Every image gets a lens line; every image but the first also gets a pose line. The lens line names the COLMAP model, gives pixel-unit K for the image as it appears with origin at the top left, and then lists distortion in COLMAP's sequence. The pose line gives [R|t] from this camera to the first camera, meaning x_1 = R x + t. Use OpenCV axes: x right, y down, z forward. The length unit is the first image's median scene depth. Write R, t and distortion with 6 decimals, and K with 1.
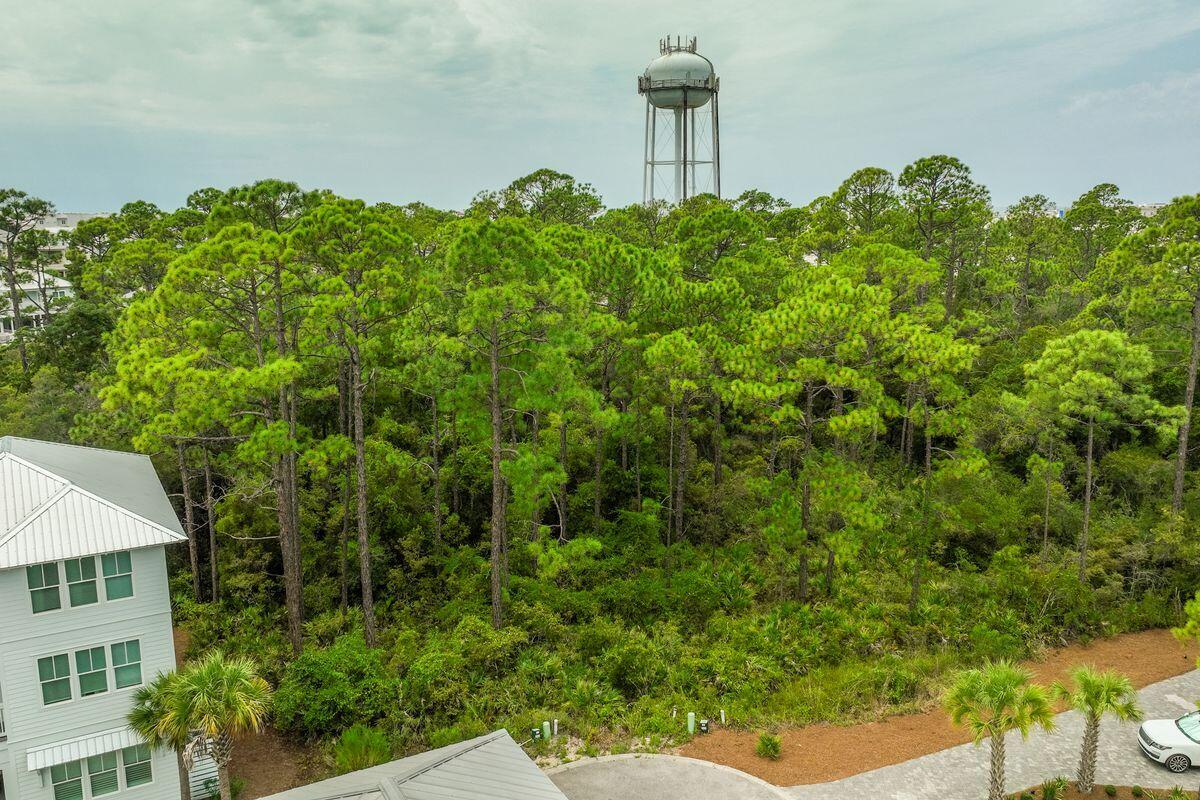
lens RADIAL K [[996.5, 0, 596.4], [0, 996.5, 402.3], [0, 0, 1]] dist [0.004980, -0.003830]
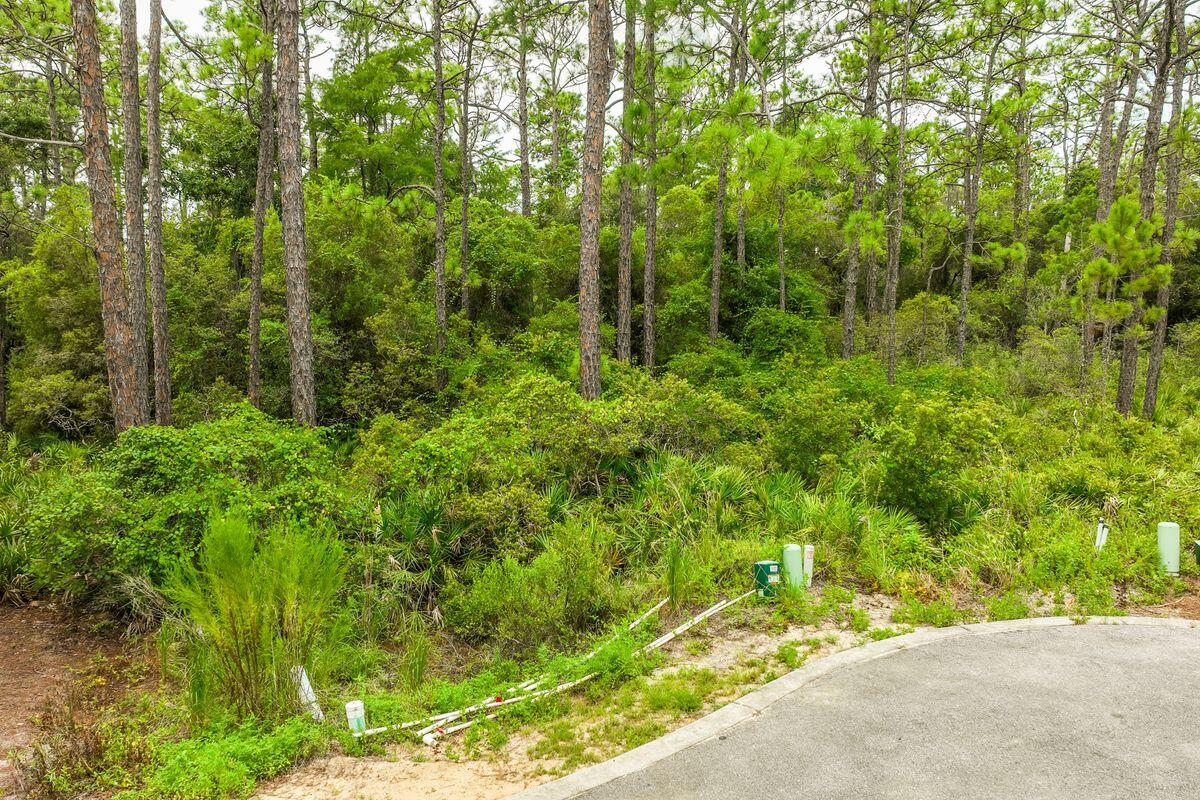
lens RADIAL K [[996.5, 0, 604.6], [0, 996.5, 398.8], [0, 0, 1]] dist [0.004980, -0.003830]
pose [[0.998443, -0.000120, 0.055790, -0.111389], [0.004307, 0.997180, -0.074929, 0.238559], [-0.055624, 0.075053, 0.995627, 0.517817]]
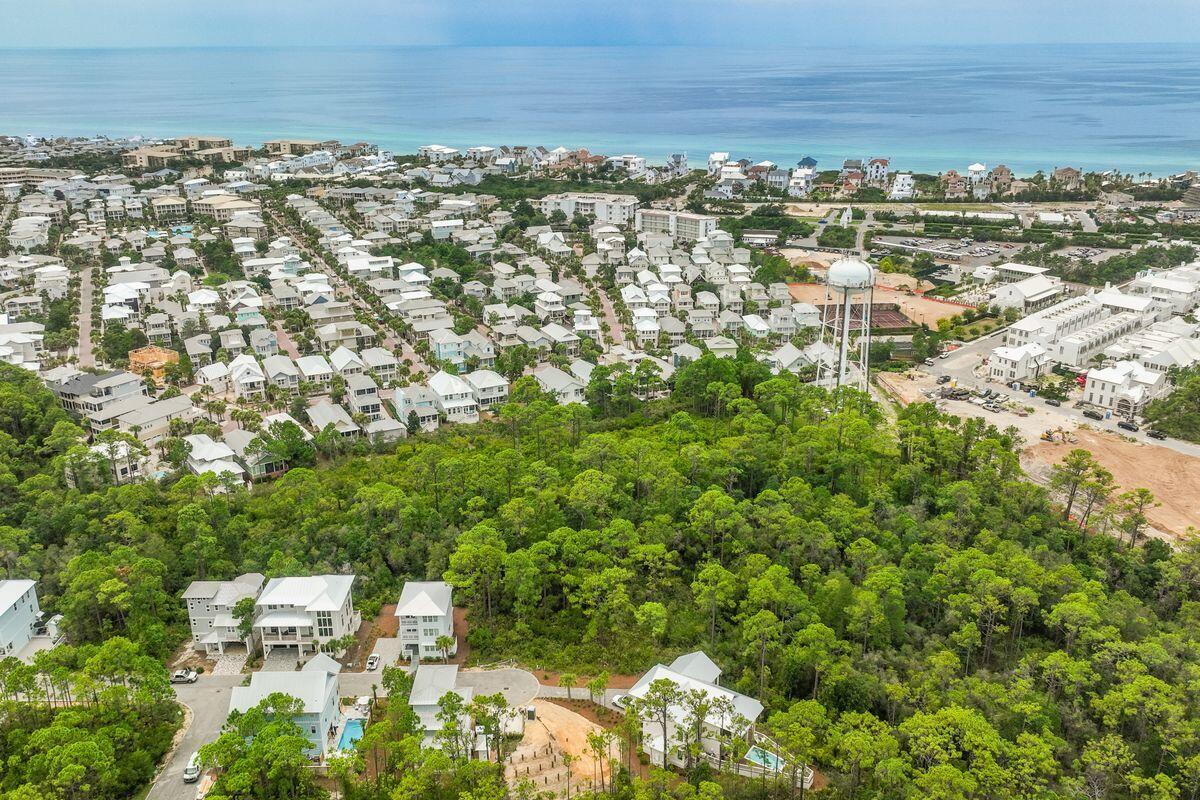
lens RADIAL K [[996.5, 0, 602.8], [0, 996.5, 398.6], [0, 0, 1]] dist [0.004980, -0.003830]
pose [[0.881281, 0.167845, -0.441782, 1.870709], [-0.094750, 0.978578, 0.182779, -1.526259], [0.462997, -0.119221, 0.878305, -2.405016]]
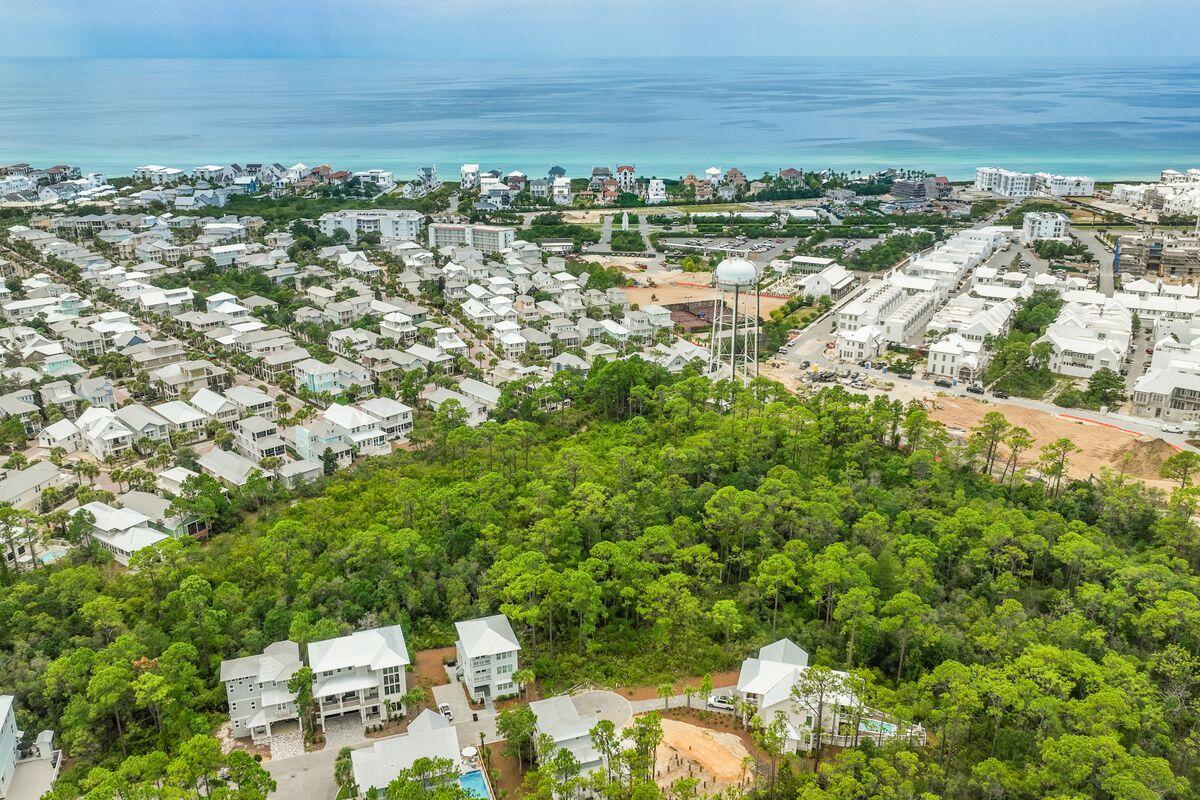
lens RADIAL K [[996.5, 0, 603.9], [0, 996.5, 403.3], [0, 0, 1]] dist [0.004980, -0.003830]
pose [[0.984710, 0.068397, -0.160213, 0.575330], [-0.043318, 0.986949, 0.155096, -1.423534], [0.168730, -0.145784, 0.974821, -2.822431]]
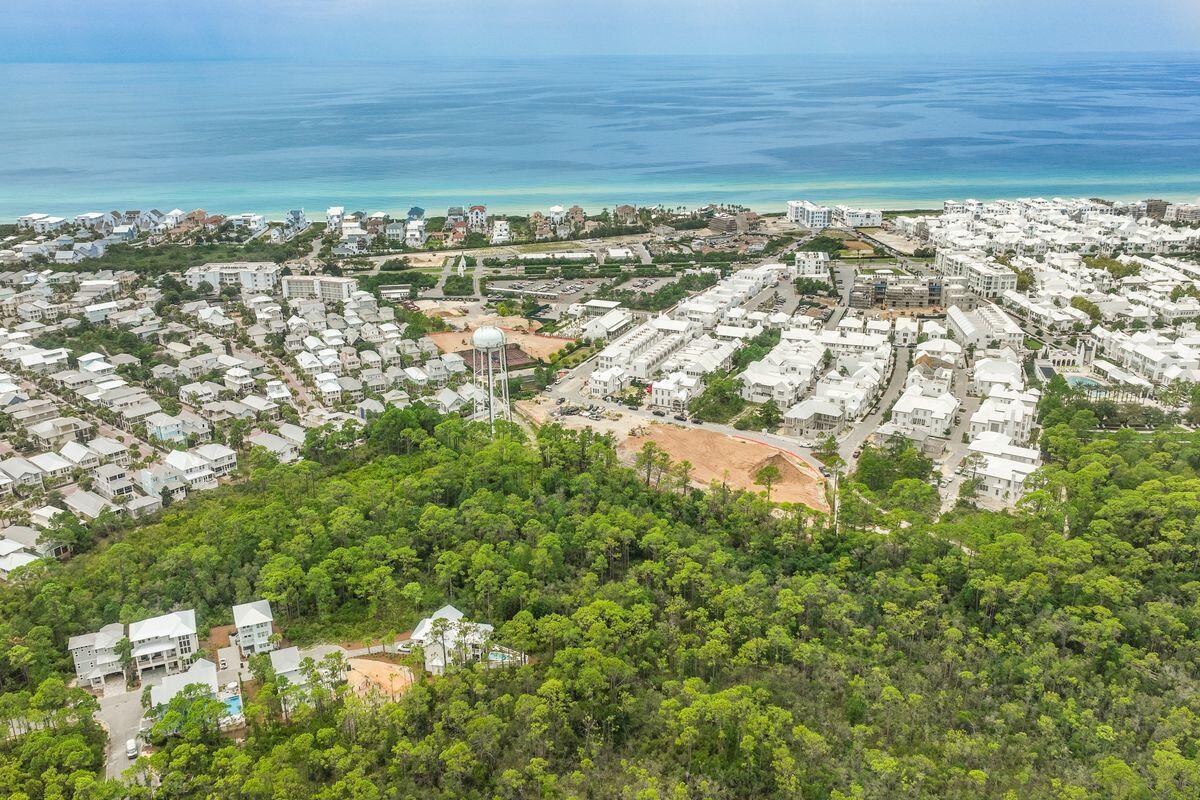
lens RADIAL K [[996.5, 0, 601.8], [0, 996.5, 405.0], [0, 0, 1]] dist [0.004980, -0.003830]
pose [[0.995943, 0.033480, -0.083524, 2.081598], [-0.020162, 0.987634, 0.155472, -2.092963], [0.087697, -0.153157, 0.984303, -4.702890]]
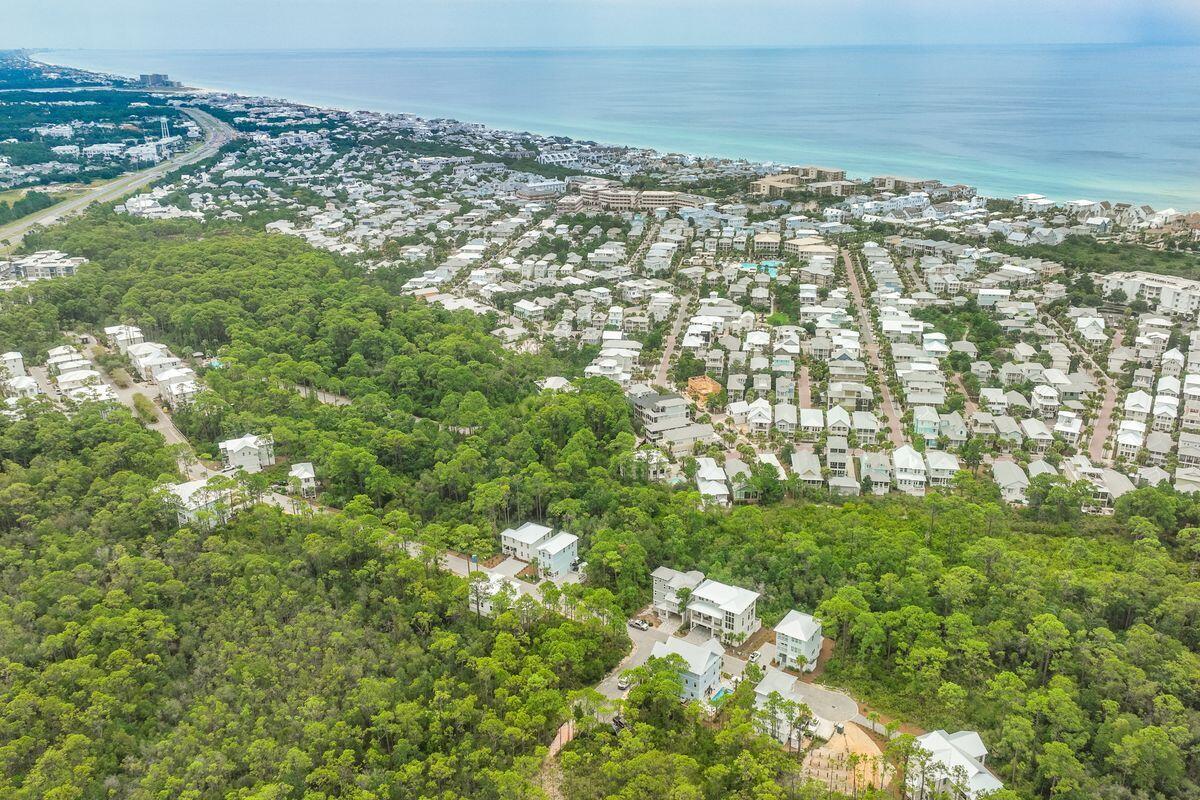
lens RADIAL K [[996.5, 0, 605.2], [0, 996.5, 390.4], [0, 0, 1]] dist [0.004980, -0.003830]
pose [[0.452466, 0.302755, -0.838817, 3.423145], [-0.165303, 0.952781, 0.254721, -2.450776], [0.876327, 0.023407, 0.481147, -2.992291]]
